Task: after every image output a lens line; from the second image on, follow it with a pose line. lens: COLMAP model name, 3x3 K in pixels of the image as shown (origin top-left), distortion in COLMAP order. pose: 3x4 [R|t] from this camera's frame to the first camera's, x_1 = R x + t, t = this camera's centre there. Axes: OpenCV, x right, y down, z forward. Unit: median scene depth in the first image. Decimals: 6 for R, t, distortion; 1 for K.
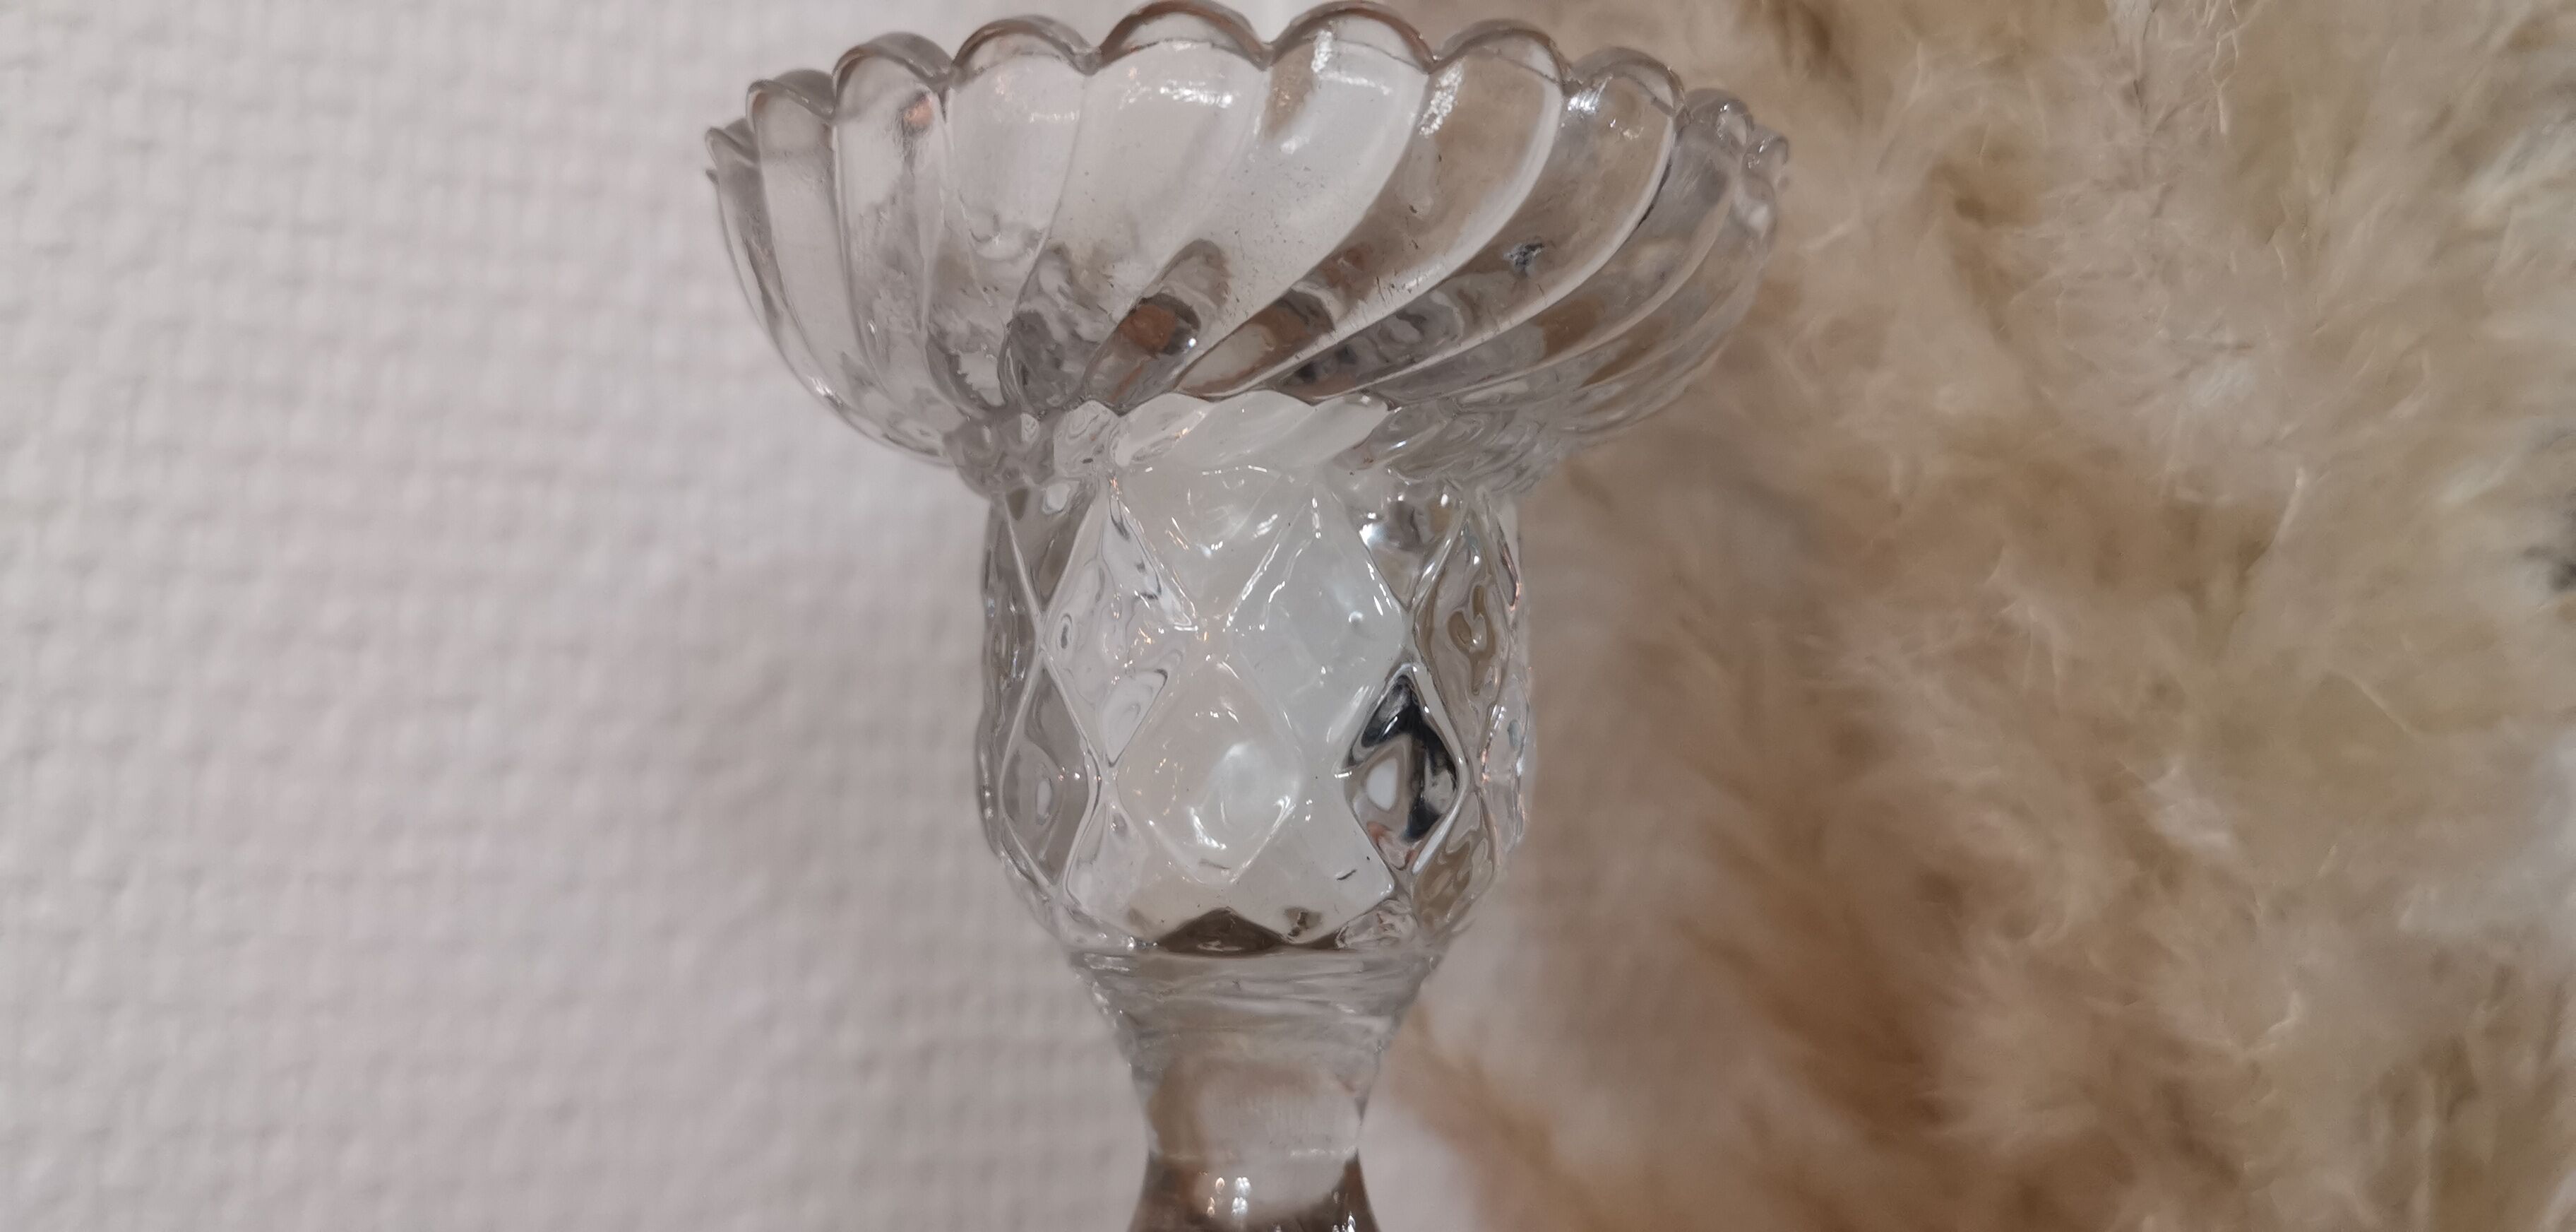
lens RADIAL K [[2105.5, 0, 1267.6], [0, 2105.5, 601.8], [0, 0, 1]] dist [-0.006422, -0.028874]
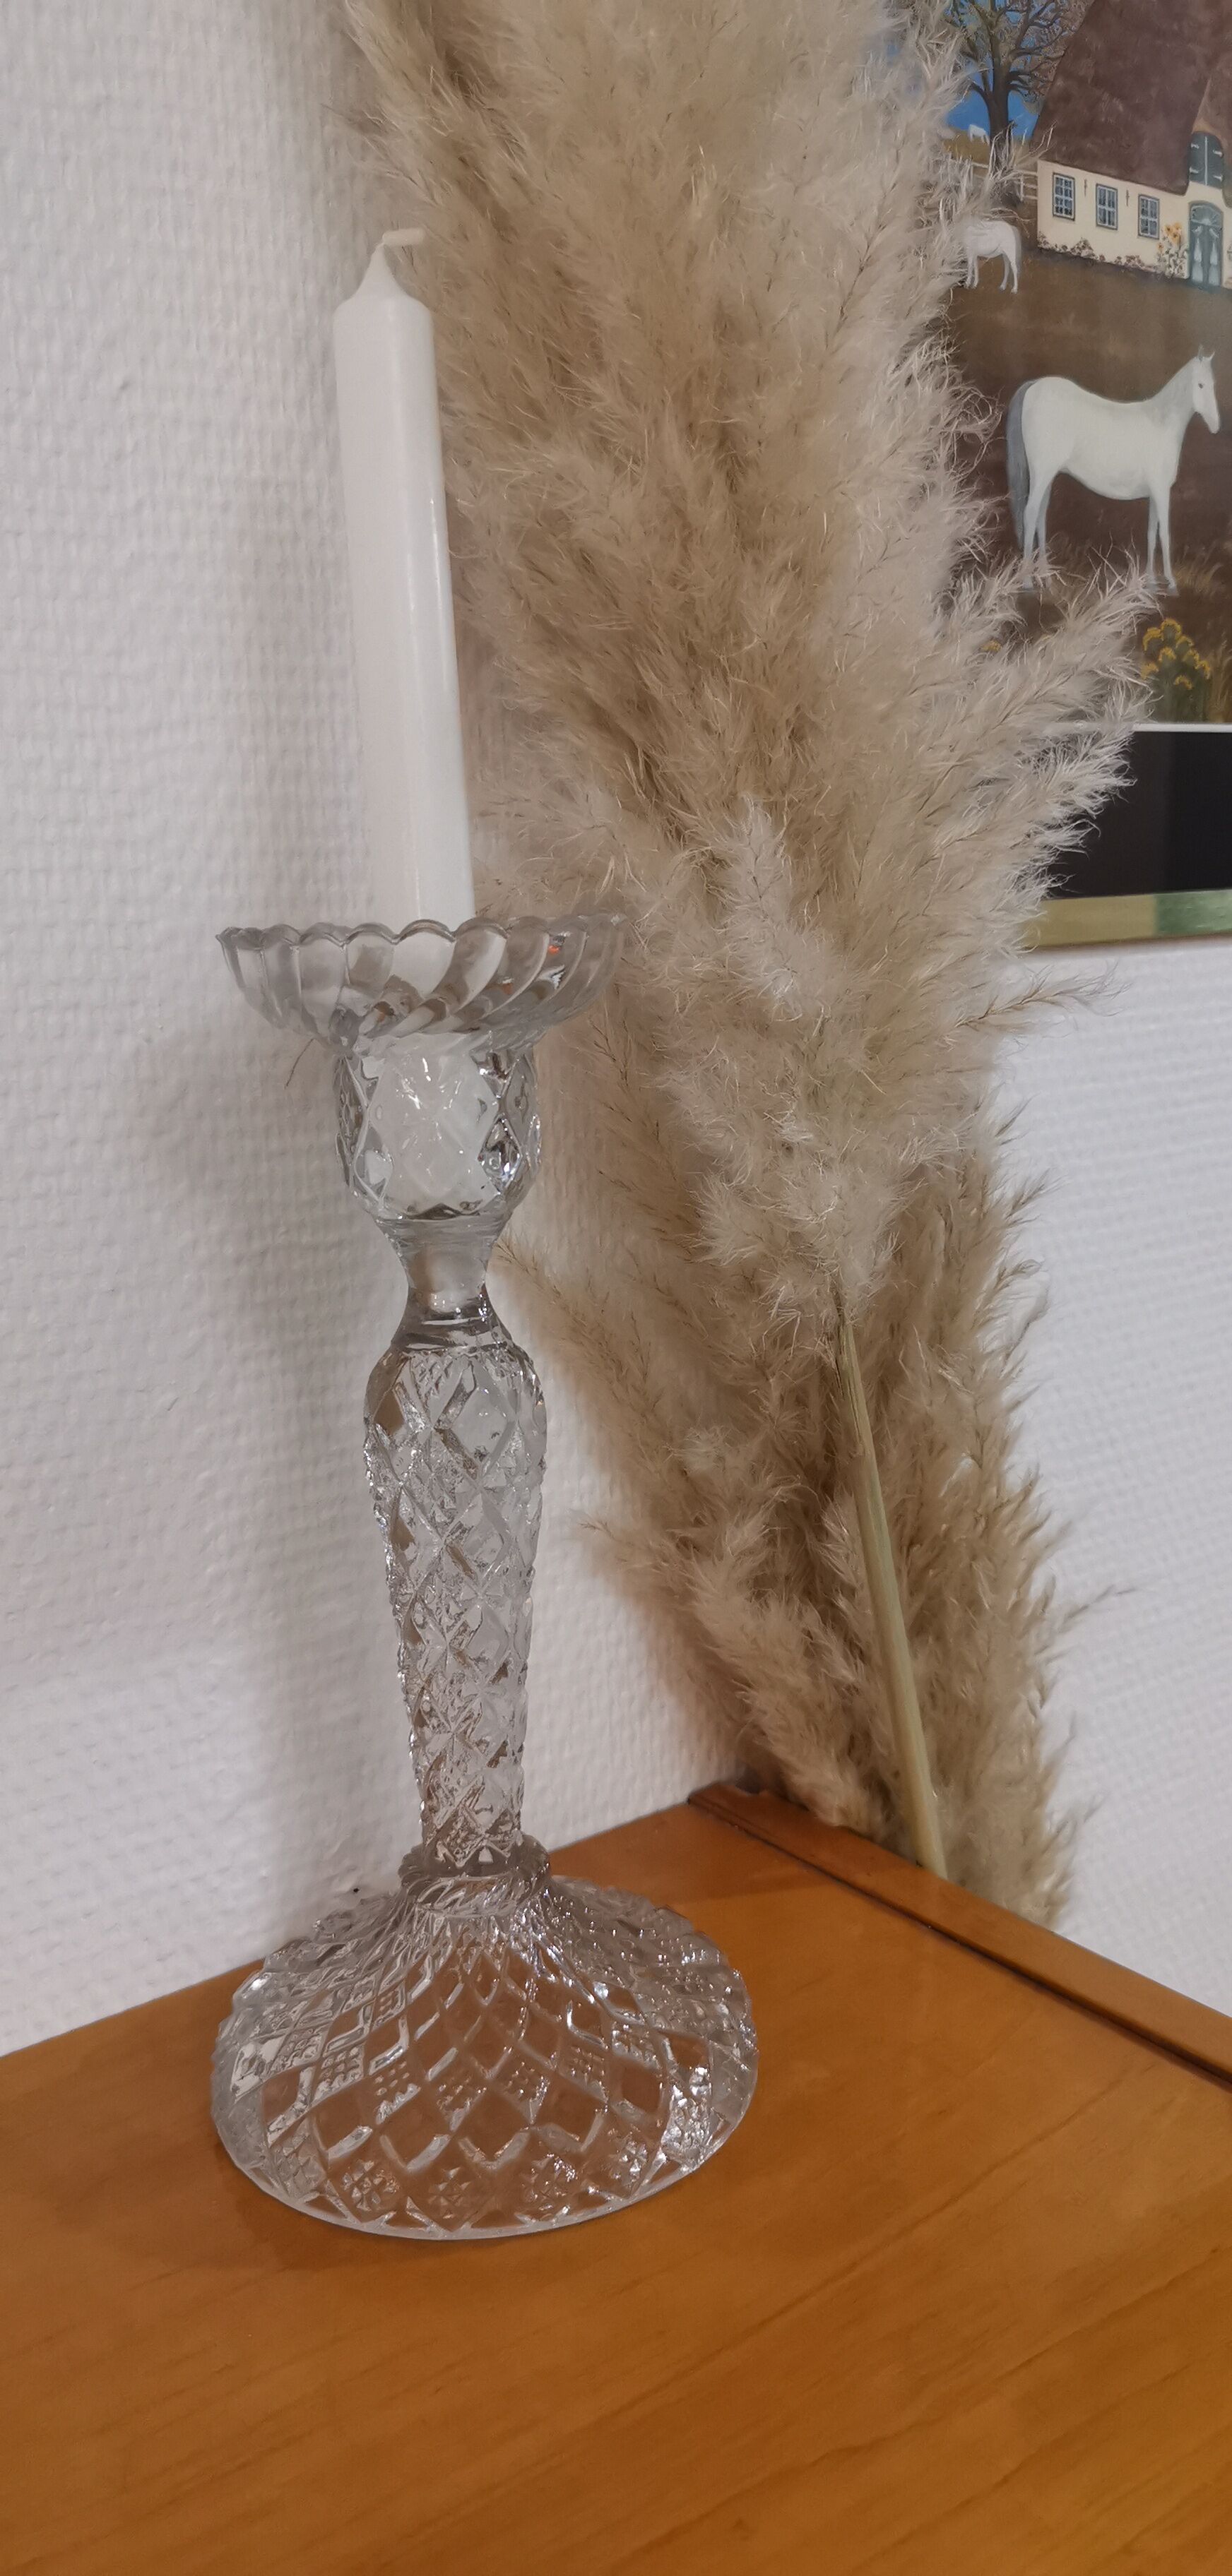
lens RADIAL K [[2105.5, 0, 617.6], [0, 2105.5, 1307.6], [0, 0, 1]] dist [-0.006422, -0.028874]
pose [[0.979976, -0.075532, 0.184235, -0.238639], [0.024525, 0.964000, 0.264768, -0.348600], [-0.197601, -0.254948, 0.946549, -1.339022]]
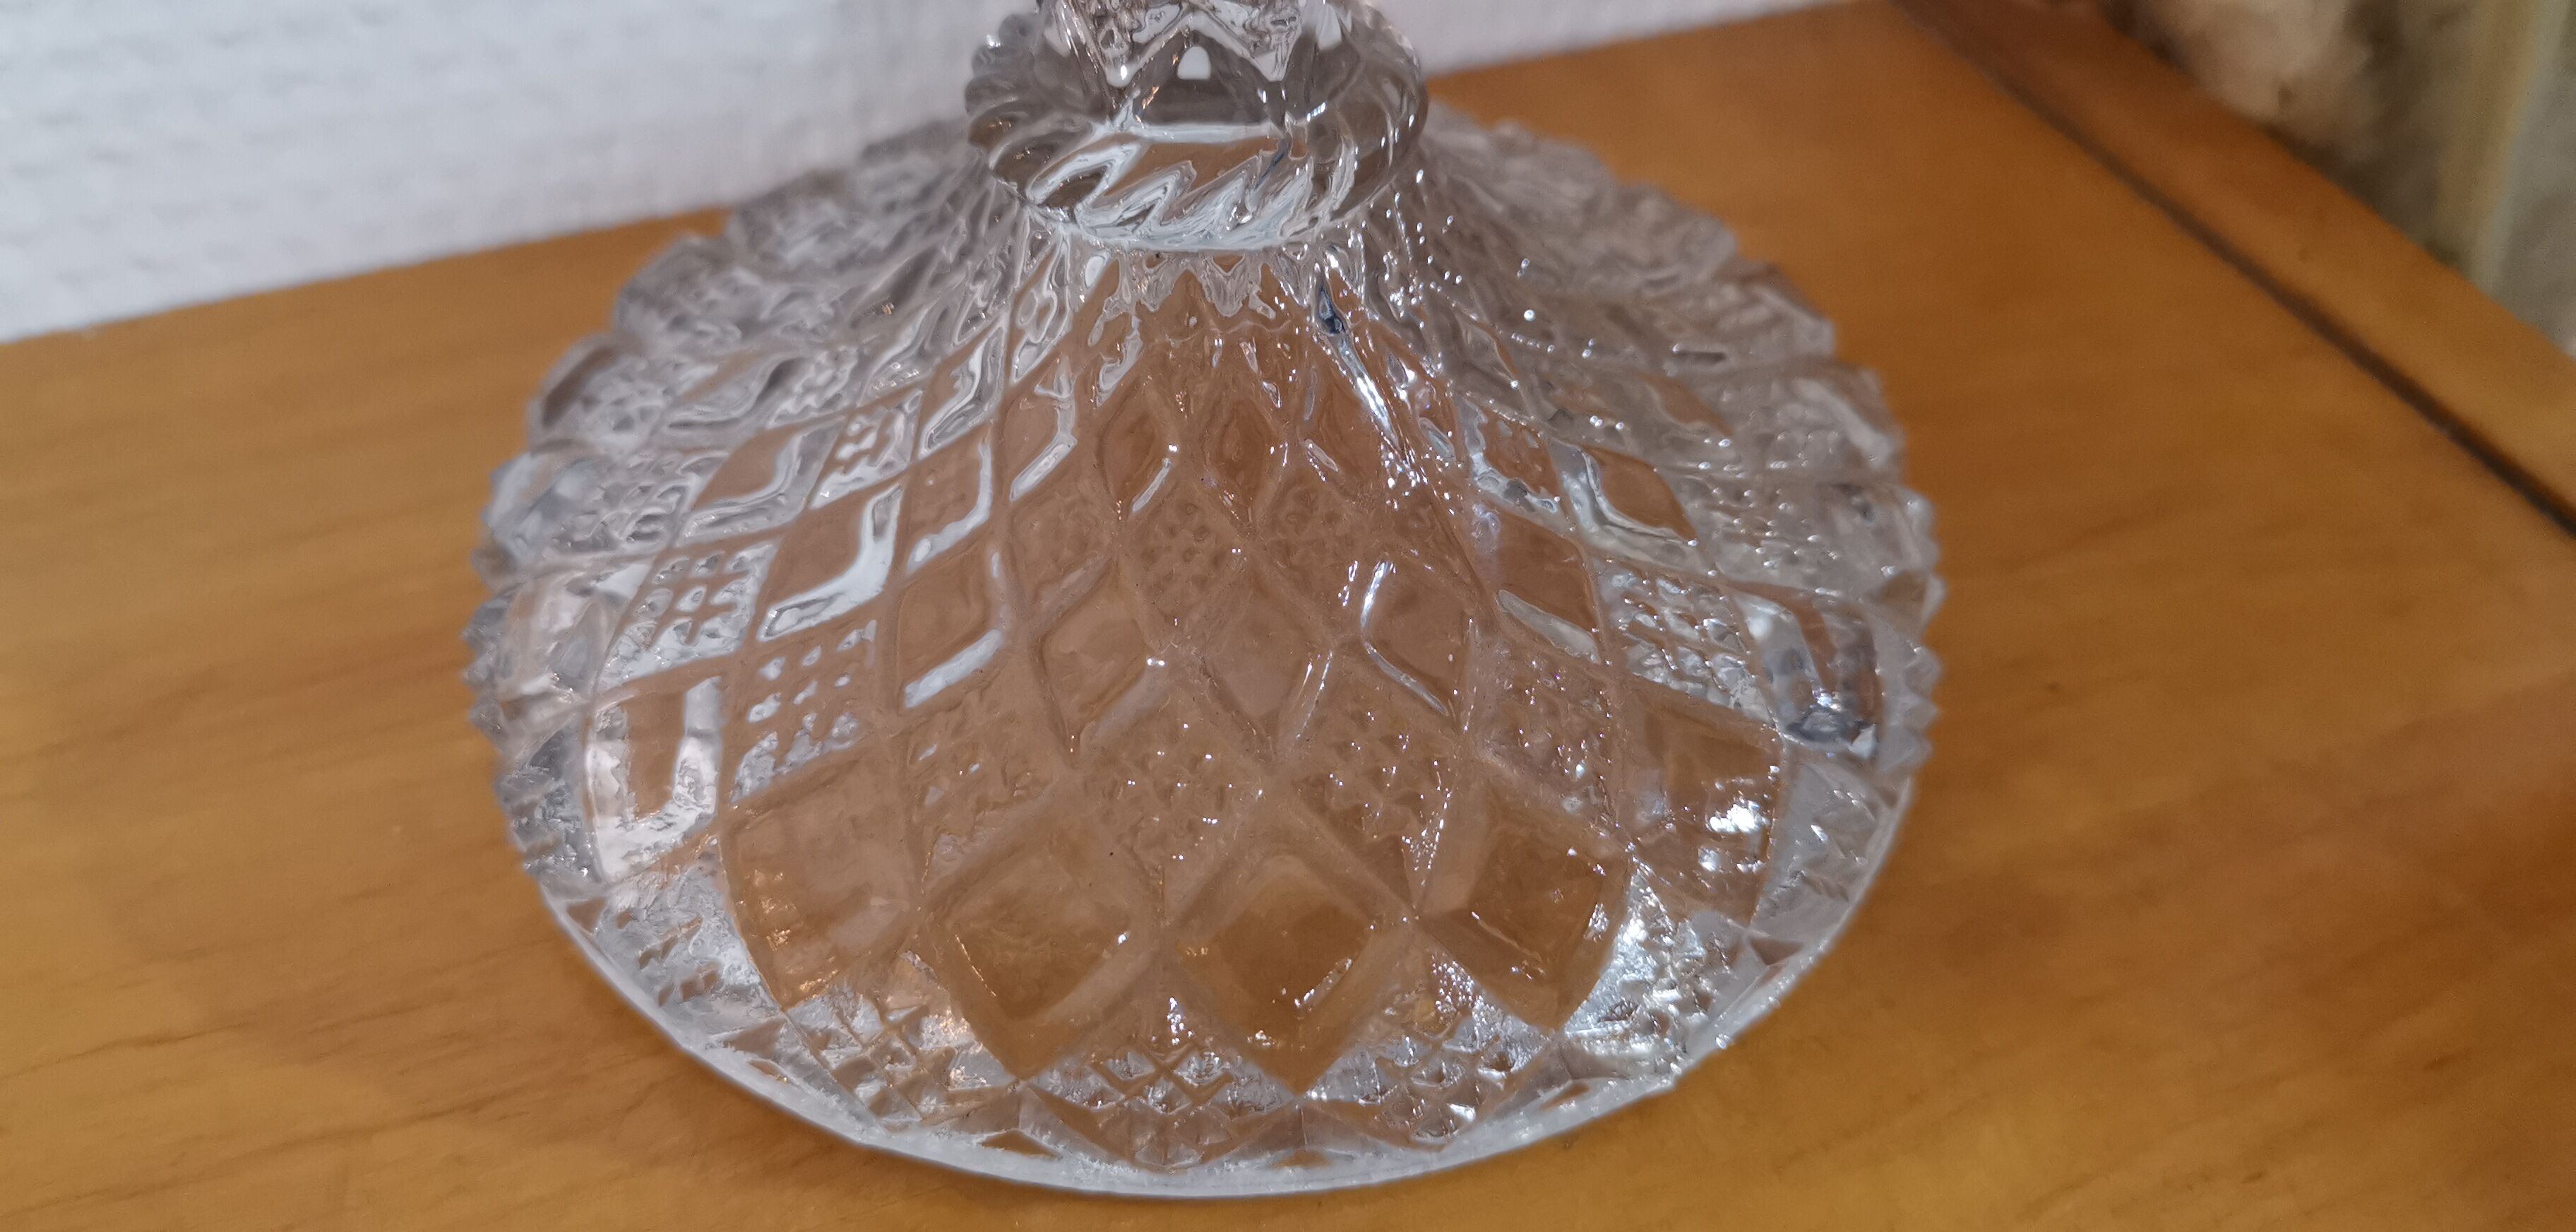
lens RADIAL K [[2105.5, 0, 1302.9], [0, 2105.5, 614.8], [0, 0, 1]] dist [-0.006422, -0.028874]
pose [[0.996426, 0.065550, -0.053271, 0.075194], [-0.006202, 0.685752, 0.727809, 0.426713], [0.084238, -0.724877, 0.683708, 0.062332]]
